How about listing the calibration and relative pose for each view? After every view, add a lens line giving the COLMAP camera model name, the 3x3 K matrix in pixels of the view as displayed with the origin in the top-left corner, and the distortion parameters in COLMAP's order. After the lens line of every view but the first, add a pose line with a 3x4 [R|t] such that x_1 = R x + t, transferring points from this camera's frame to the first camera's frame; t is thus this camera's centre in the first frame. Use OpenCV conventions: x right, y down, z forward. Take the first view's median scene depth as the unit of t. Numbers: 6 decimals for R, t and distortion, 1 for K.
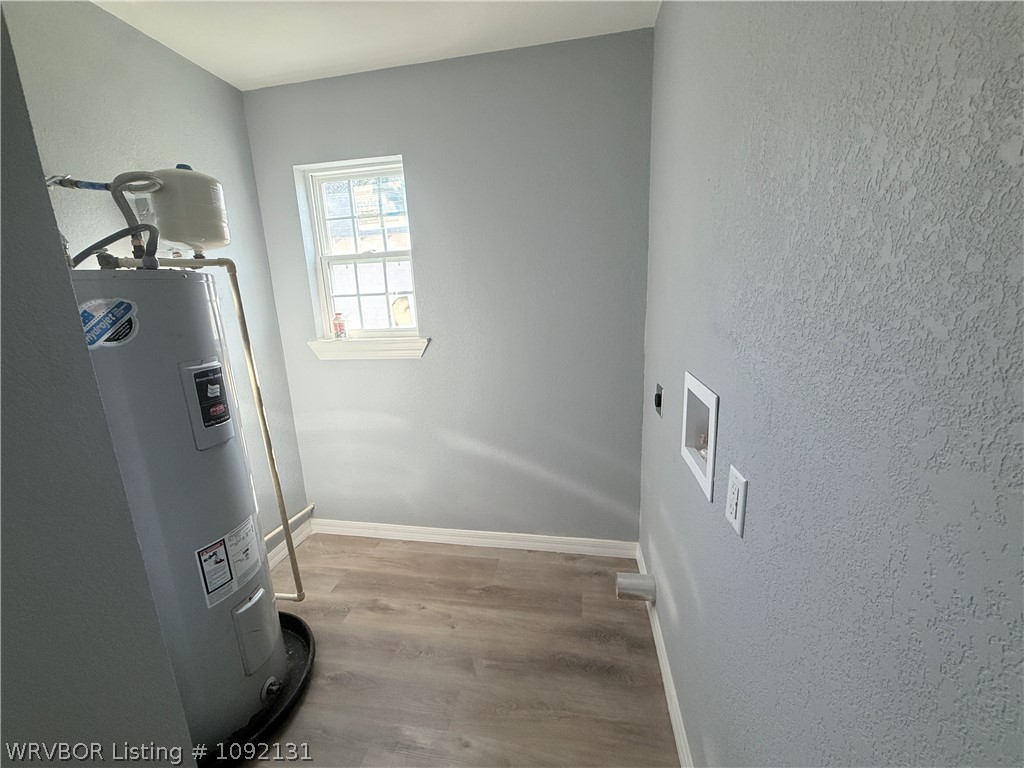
lens RADIAL K [[407.3, 0, 512.9], [0, 407.3, 383.0], [0, 0, 1]] dist [-0.001054, 0.000633]
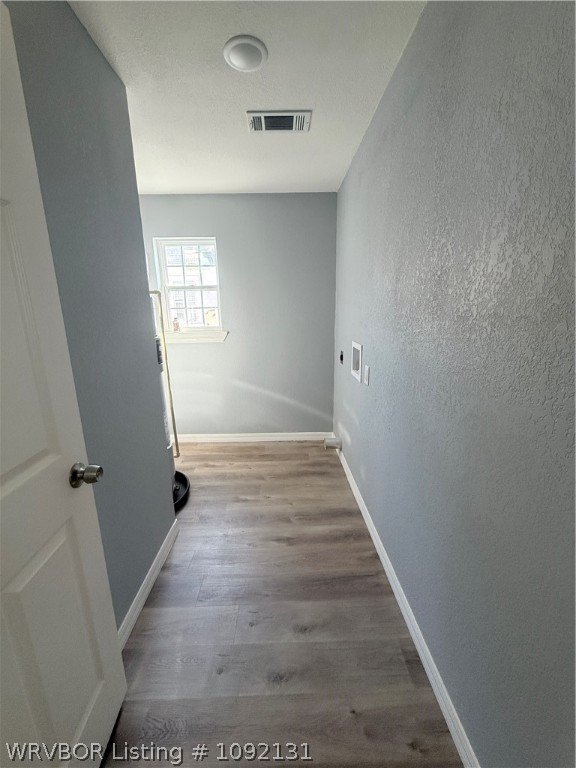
lens RADIAL K [[305.5, 0, 291.4], [0, 305.5, 385.2], [0, 0, 1]] dist [-0.001054, 0.000633]
pose [[0.981270, -0.025347, 0.190965, -0.194066], [0.020308, 0.999393, 0.028302, 0.110871], [-0.191566, -0.023894, 0.981189, -0.489738]]
